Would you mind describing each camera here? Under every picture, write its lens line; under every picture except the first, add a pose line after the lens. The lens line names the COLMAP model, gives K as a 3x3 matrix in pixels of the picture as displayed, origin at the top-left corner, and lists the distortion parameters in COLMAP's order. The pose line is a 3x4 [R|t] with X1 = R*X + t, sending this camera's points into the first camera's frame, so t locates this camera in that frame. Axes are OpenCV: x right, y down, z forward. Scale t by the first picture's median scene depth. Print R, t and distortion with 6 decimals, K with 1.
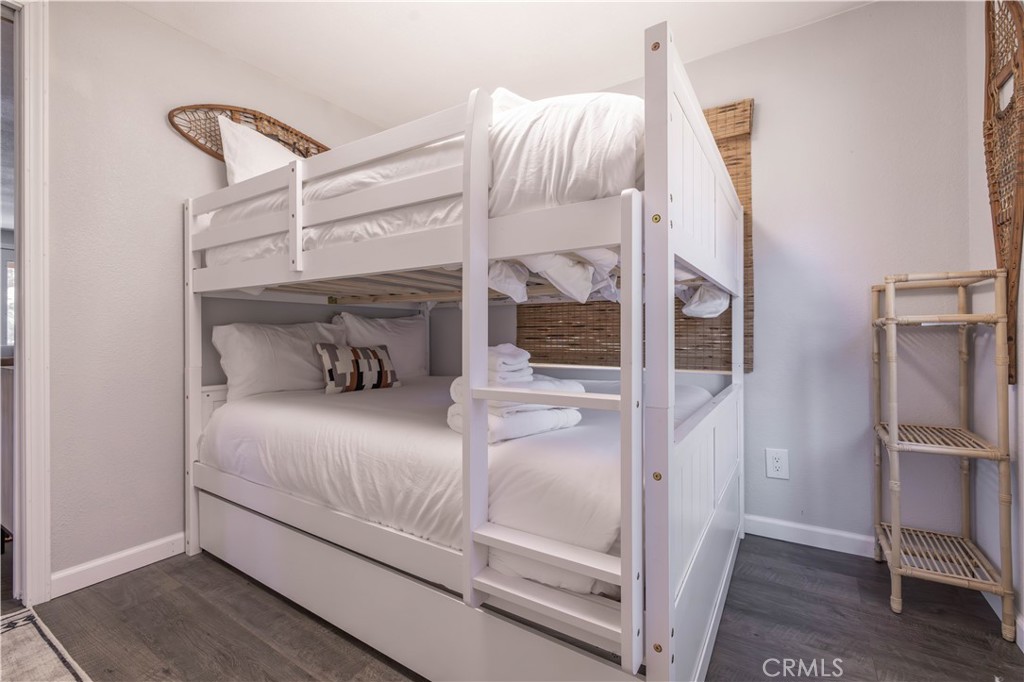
lens RADIAL K [[437.1, 0, 512.0], [0, 437.1, 341.0], [0, 0, 1]] dist [0.000184, -0.000055]
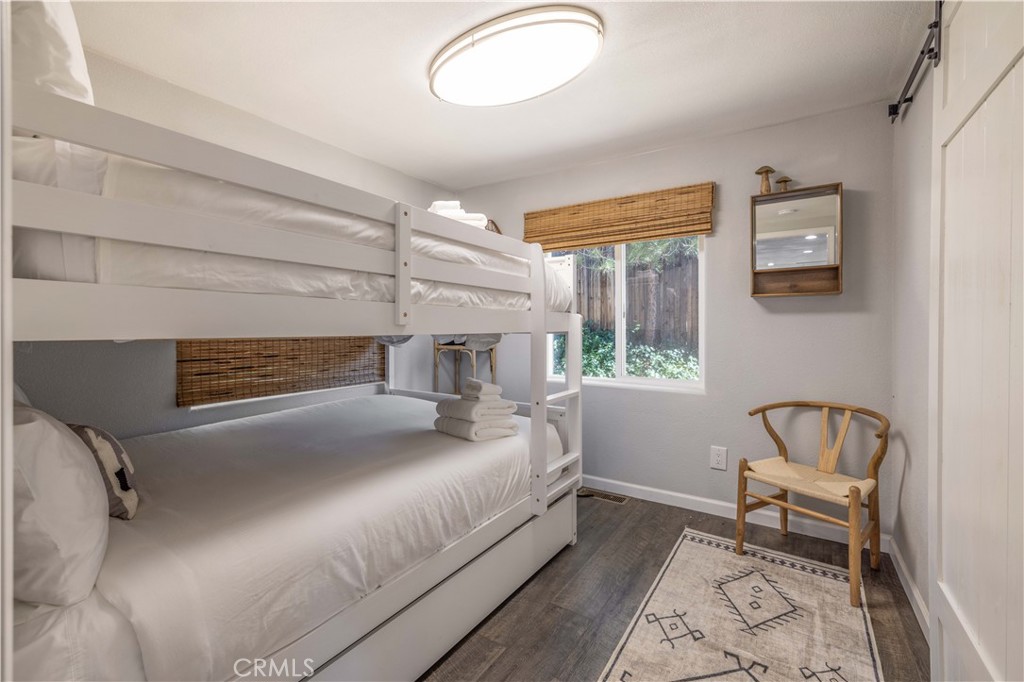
lens RADIAL K [[437.1, 0, 512.0], [0, 437.1, 341.0], [0, 0, 1]] dist [0.000184, -0.000055]
pose [[0.016460, -0.030000, 0.999414, -1.464681], [0.019507, 0.999369, 0.029678, -0.155963], [-0.999674, 0.019007, 0.017035, 0.799930]]
